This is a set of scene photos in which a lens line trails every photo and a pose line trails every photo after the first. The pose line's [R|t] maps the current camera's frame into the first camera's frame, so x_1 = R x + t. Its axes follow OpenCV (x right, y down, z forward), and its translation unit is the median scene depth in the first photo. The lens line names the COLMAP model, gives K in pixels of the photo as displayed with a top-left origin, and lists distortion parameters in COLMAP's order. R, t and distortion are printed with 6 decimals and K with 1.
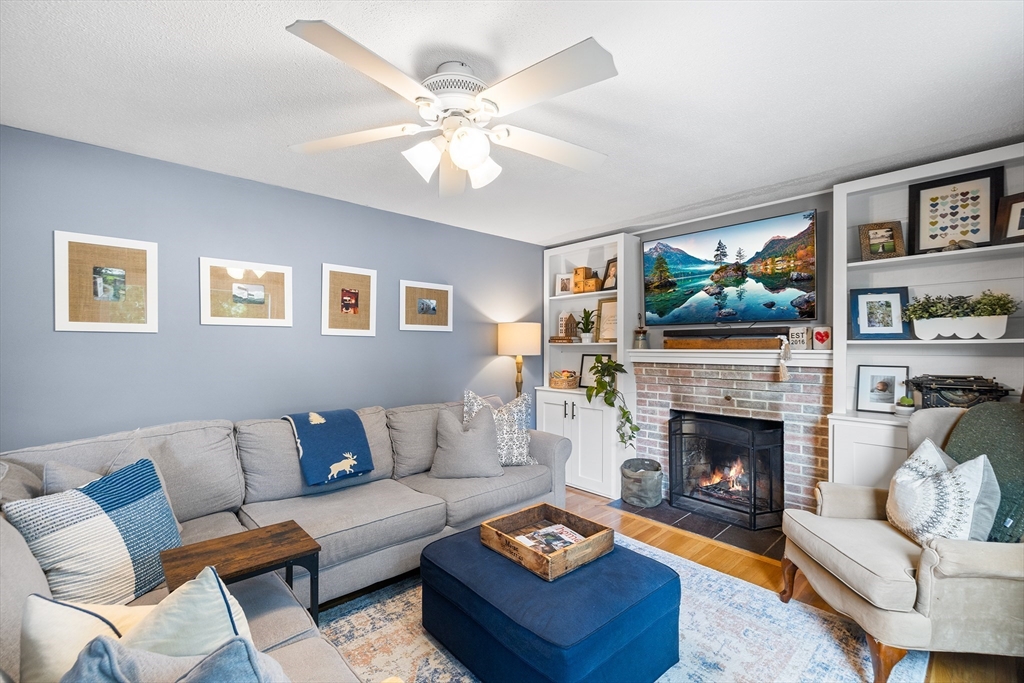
lens RADIAL K [[437.2, 0, 513.4], [0, 437.2, 344.3], [0, 0, 1]] dist [0.003701, 0.000661]
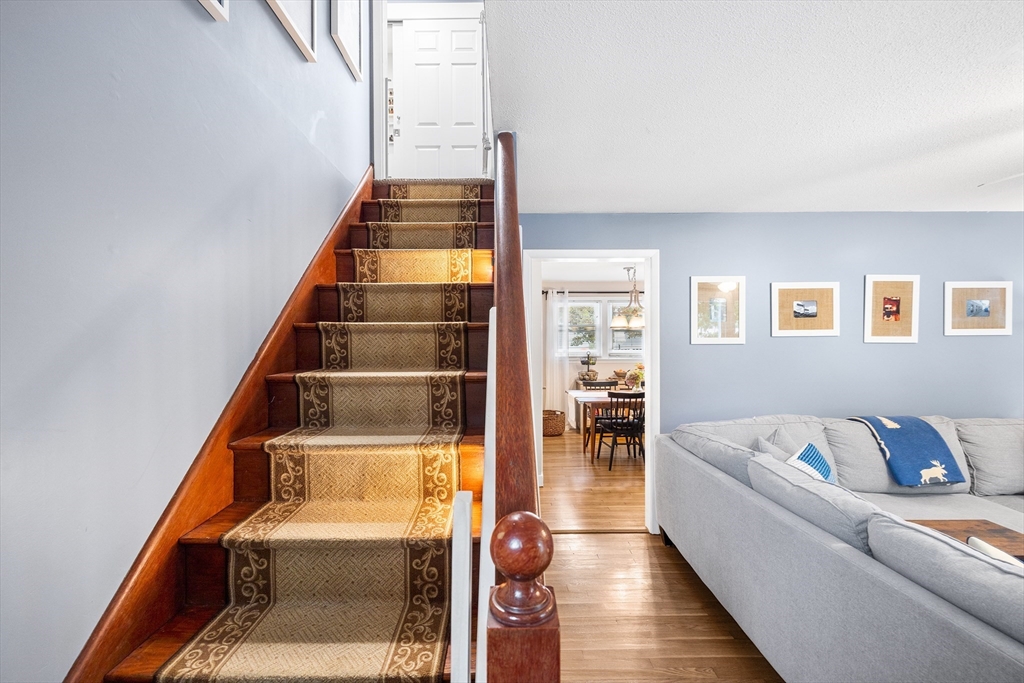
lens RADIAL K [[437.2, 0, 510.3], [0, 437.2, 344.2], [0, 0, 1]] dist [0.003701, 0.000661]
pose [[0.753808, 0.003104, -0.657088, -0.386520], [0.010386, 0.999808, 0.016638, -0.044305], [0.657013, -0.019367, 0.753631, -0.359542]]
